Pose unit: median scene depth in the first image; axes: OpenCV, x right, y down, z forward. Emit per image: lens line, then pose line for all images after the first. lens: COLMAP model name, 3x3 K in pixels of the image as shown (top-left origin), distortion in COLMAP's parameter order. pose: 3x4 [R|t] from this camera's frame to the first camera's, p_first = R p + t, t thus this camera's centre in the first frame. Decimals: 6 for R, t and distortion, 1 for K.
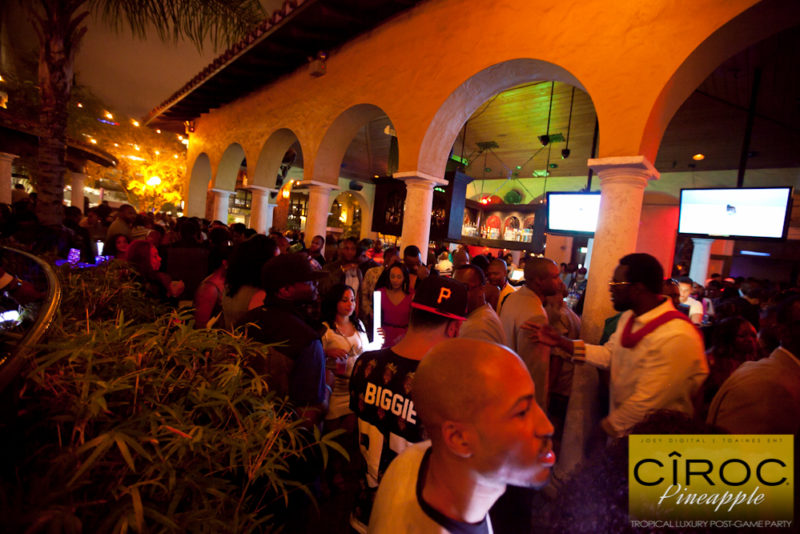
lens RADIAL K [[368.9, 0, 400.0], [0, 368.9, 267.0], [0, 0, 1]] dist [-0.040791, 0.013852]
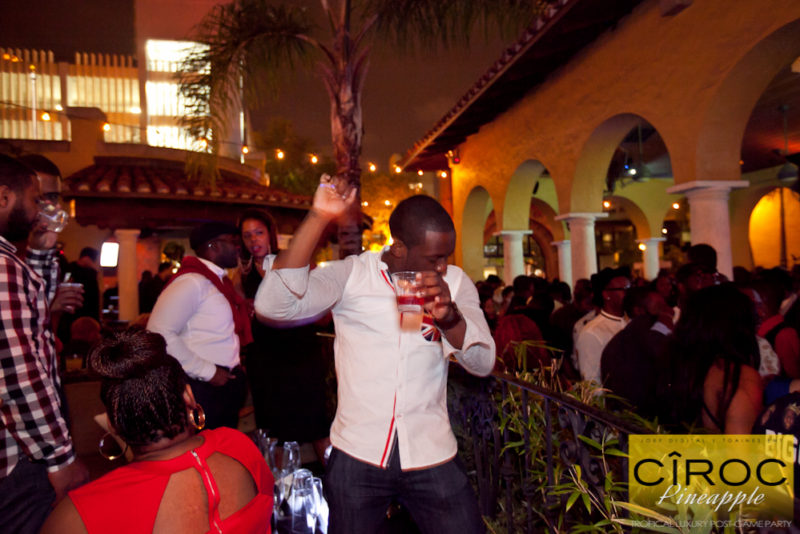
lens RADIAL K [[544.7, 0, 400.0], [0, 544.7, 267.0], [0, 0, 1]] dist [-0.042657, 0.071037]
pose [[0.835284, -0.154749, -0.527592, -0.173677], [0.090928, 0.985241, -0.145026, -0.014963], [0.542248, 0.073165, 0.837027, 0.020471]]
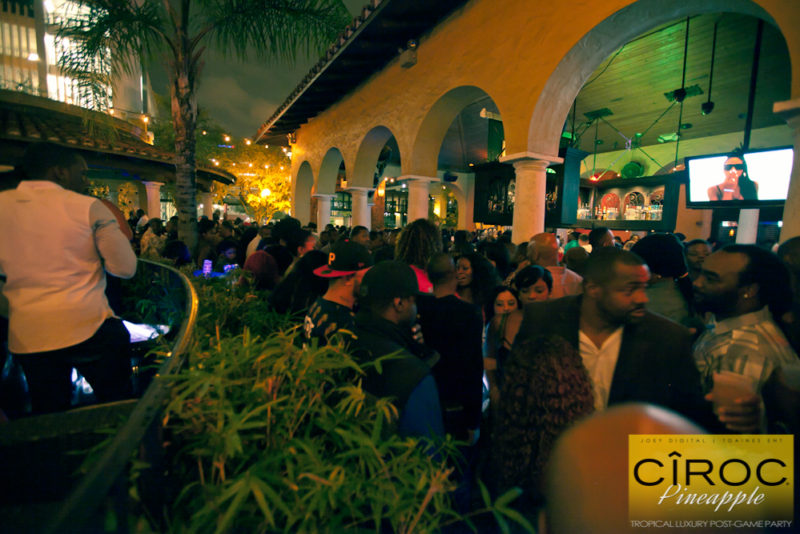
lens RADIAL K [[368.9, 0, 400.0], [0, 368.9, 267.0], [0, 0, 1]] dist [-0.040791, 0.013852]
pose [[0.965966, -0.053003, -0.253180, -0.027634], [0.058451, 0.998192, 0.014040, -0.006775], [0.251977, -0.028361, 0.967317, 0.035979]]
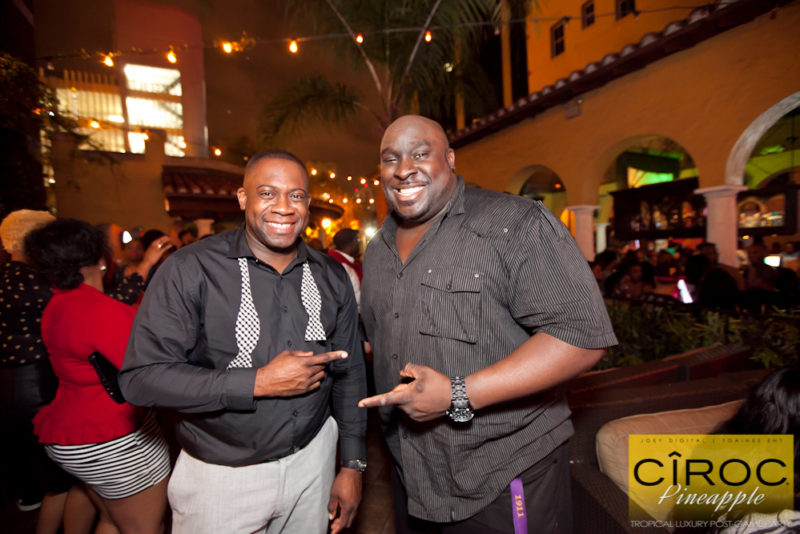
lens RADIAL K [[368.9, 0, 400.0], [0, 368.9, 267.0], [0, 0, 1]] dist [-0.040791, 0.013852]
pose [[0.938991, -0.129707, -0.318546, -0.384177], [0.121300, 0.991541, -0.046180, -0.047618], [0.321841, 0.004723, 0.946782, -0.265083]]
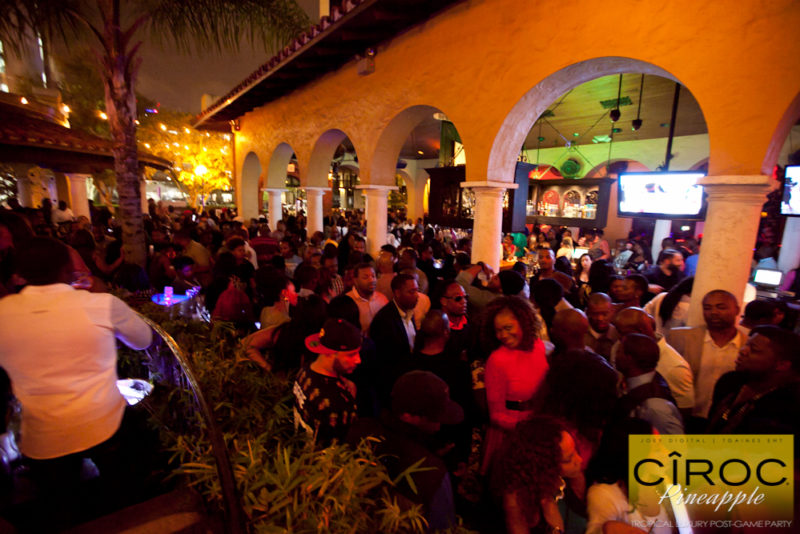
lens RADIAL K [[368.9, 0, 400.0], [0, 368.9, 267.0], [0, 0, 1]] dist [-0.040791, 0.013852]
pose [[0.991708, -0.062885, -0.112073, -0.055104], [0.074077, 0.992360, 0.098667, -0.095118], [0.105012, -0.106151, 0.988789, 0.005702]]
